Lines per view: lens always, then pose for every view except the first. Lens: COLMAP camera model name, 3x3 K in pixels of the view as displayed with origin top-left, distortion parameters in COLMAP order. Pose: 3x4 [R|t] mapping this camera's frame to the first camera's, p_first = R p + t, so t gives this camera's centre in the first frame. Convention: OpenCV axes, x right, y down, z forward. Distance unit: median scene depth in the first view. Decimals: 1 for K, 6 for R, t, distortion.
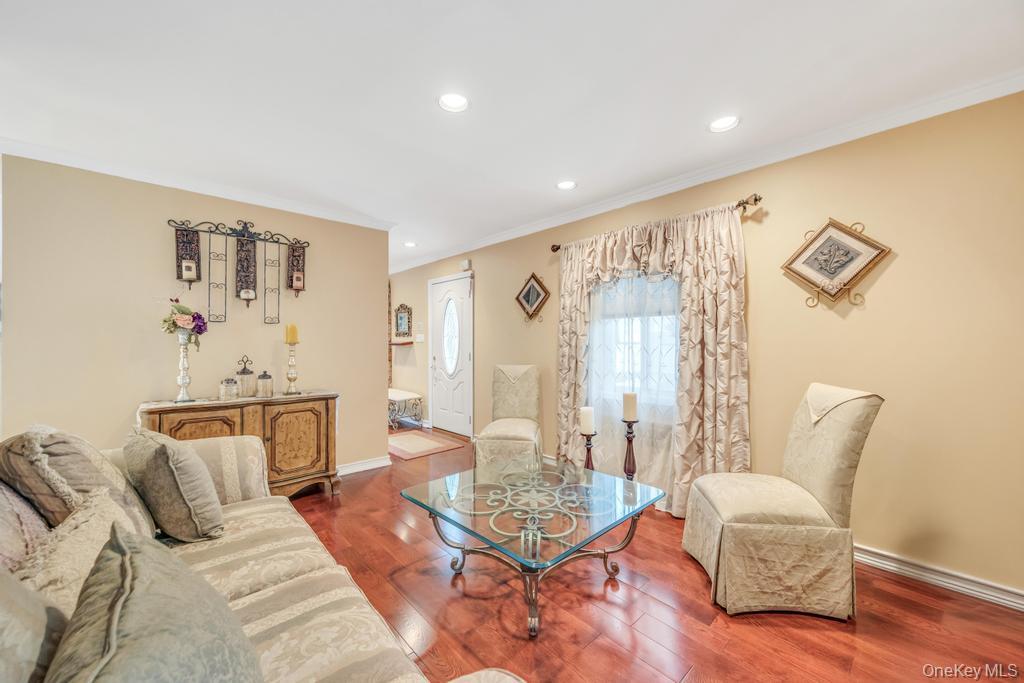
lens RADIAL K [[394.8, 0, 513.1], [0, 394.8, 342.6], [0, 0, 1]] dist [-0.002009, -0.000011]
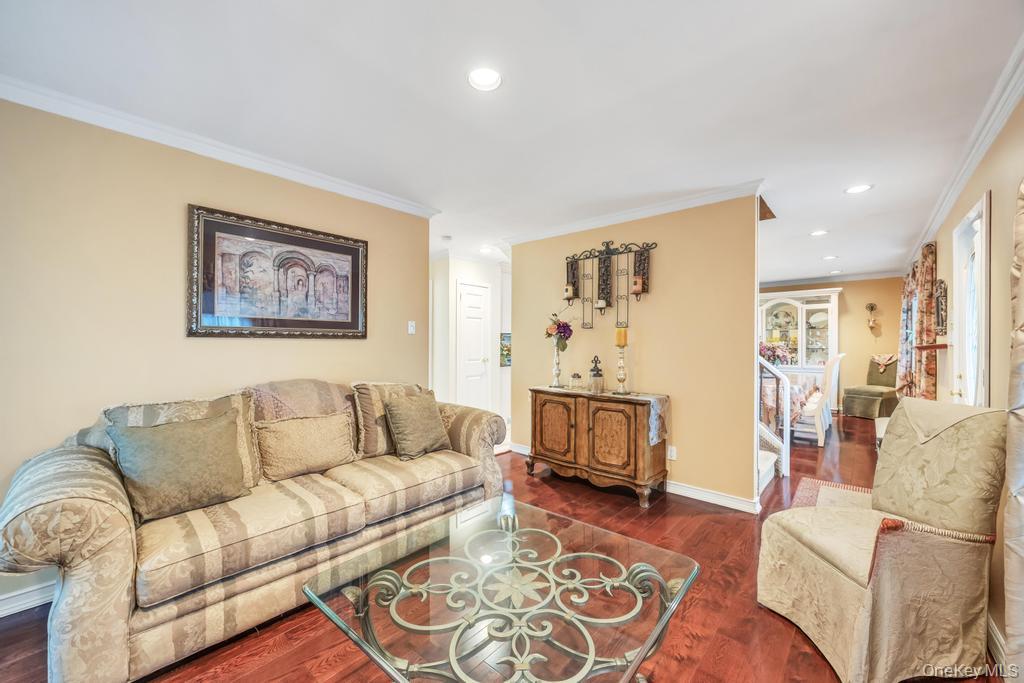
lens RADIAL K [[394.8, 0, 514.8], [0, 394.8, 342.4], [0, 0, 1]] dist [-0.002009, -0.000011]
pose [[0.100633, 0.003010, -0.994919, 0.479458], [-0.004398, 0.999987, 0.002580, -0.009509], [0.994914, 0.004116, 0.100645, 0.633332]]
